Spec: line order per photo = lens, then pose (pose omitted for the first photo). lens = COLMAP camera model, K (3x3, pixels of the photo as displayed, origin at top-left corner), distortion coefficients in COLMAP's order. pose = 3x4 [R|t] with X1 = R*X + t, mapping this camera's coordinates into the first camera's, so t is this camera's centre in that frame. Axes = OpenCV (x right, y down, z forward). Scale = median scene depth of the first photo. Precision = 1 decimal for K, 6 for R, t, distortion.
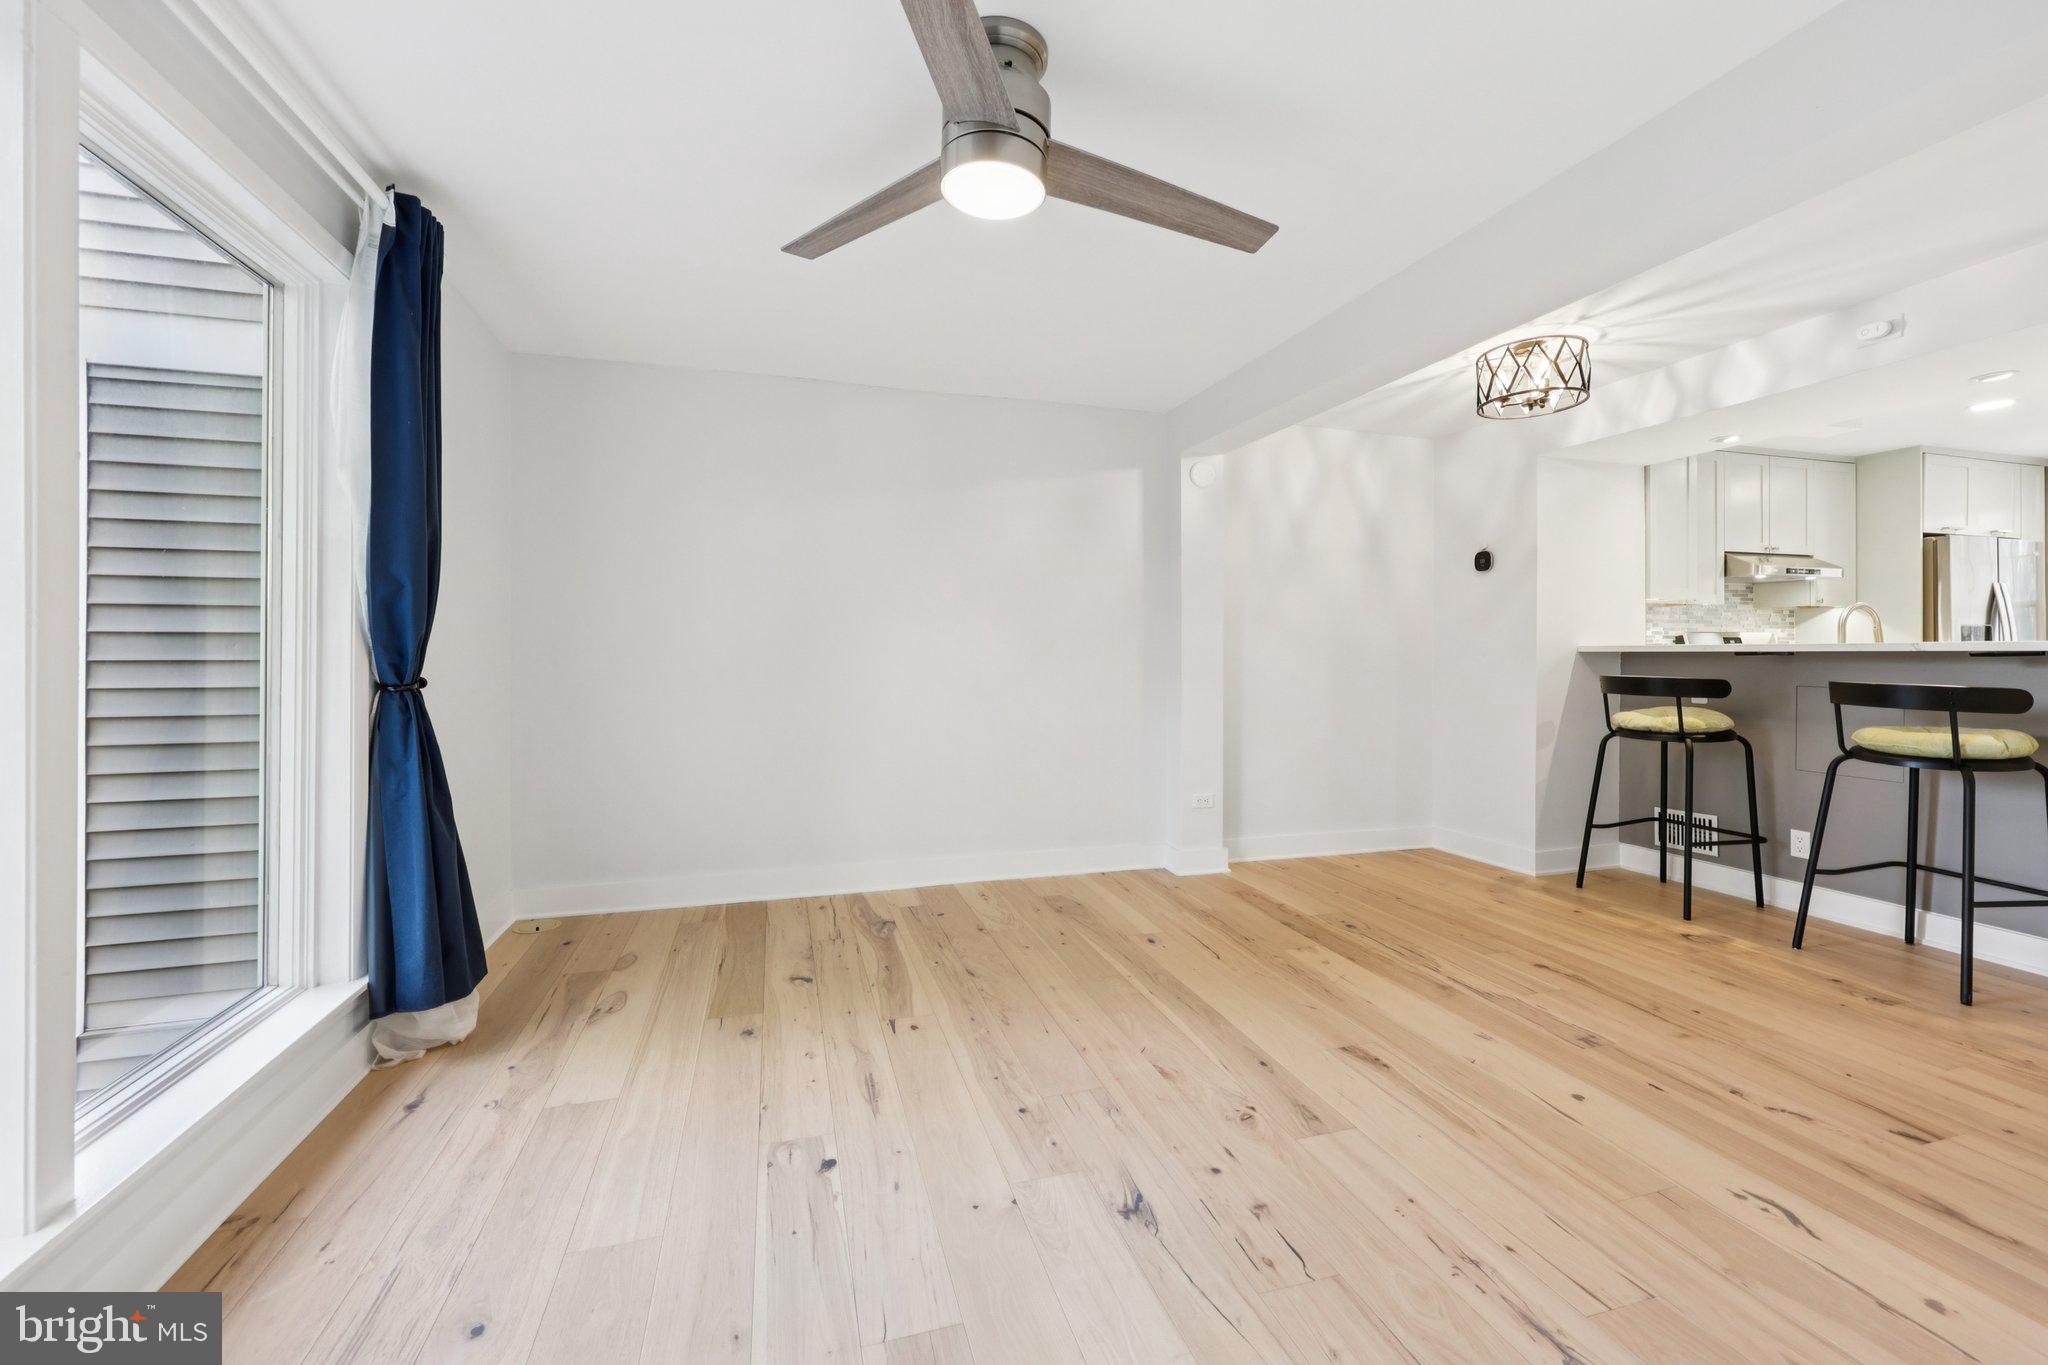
lens RADIAL K [[839.7, 0, 1021.7], [0, 839.7, 658.2], [0, 0, 1]] dist [-0.000748, -0.000164]
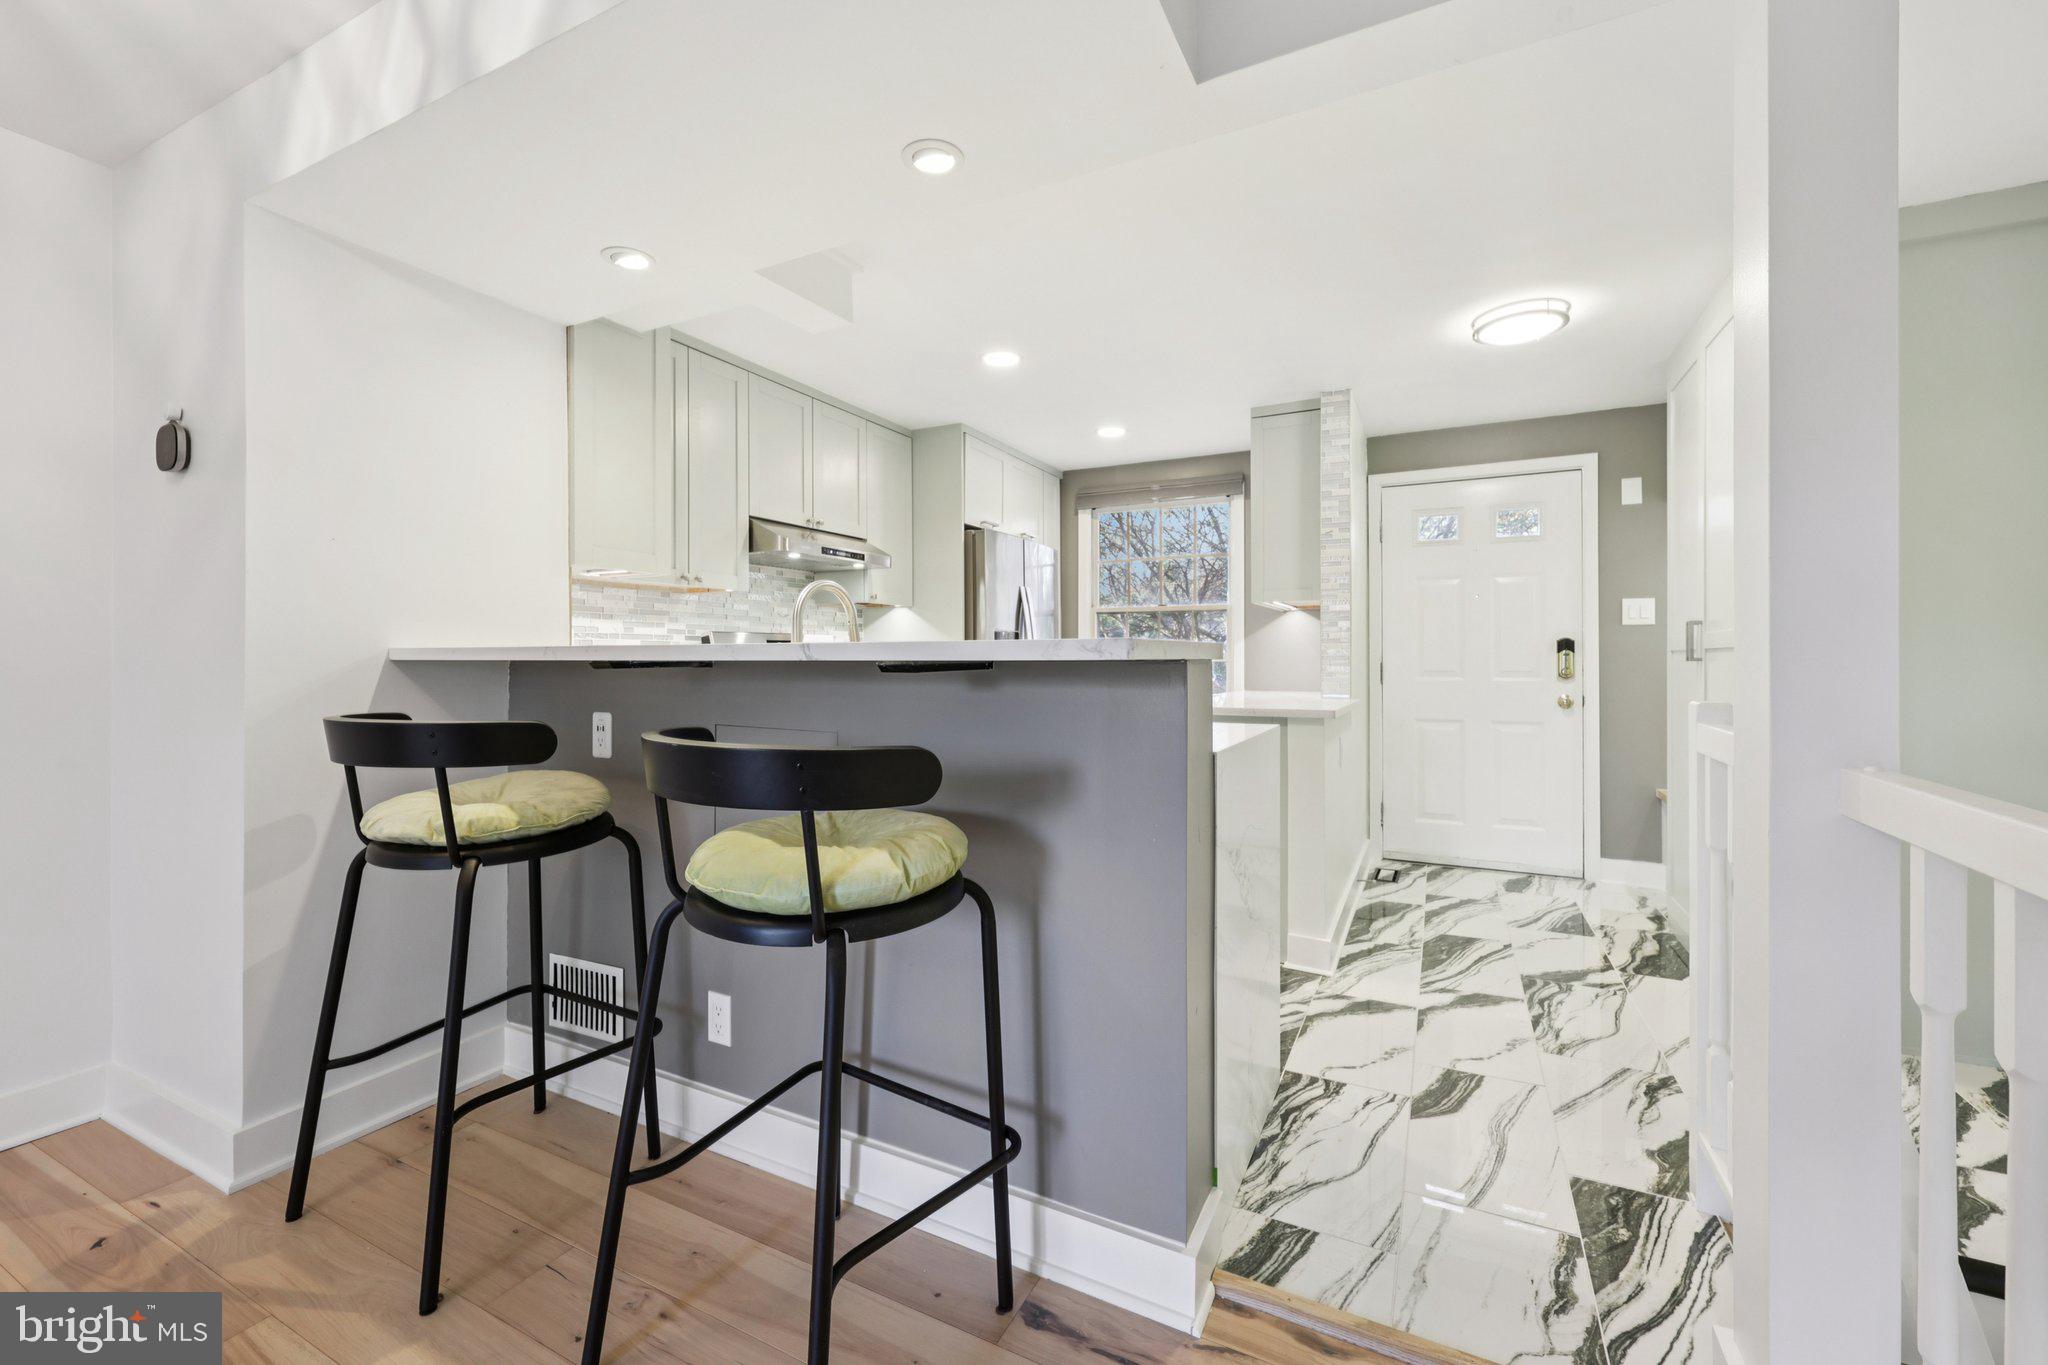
lens RADIAL K [[816.7, 0, 1040.8], [0, 816.7, 658.1], [0, 0, 1]] dist [0.002077, 0.000224]
pose [[0.679248, 0.000890, 0.733908, 0.508722], [0.004246, 0.999978, -0.005142, -0.004455], [-0.733896, 0.006609, 0.679229, 0.366438]]
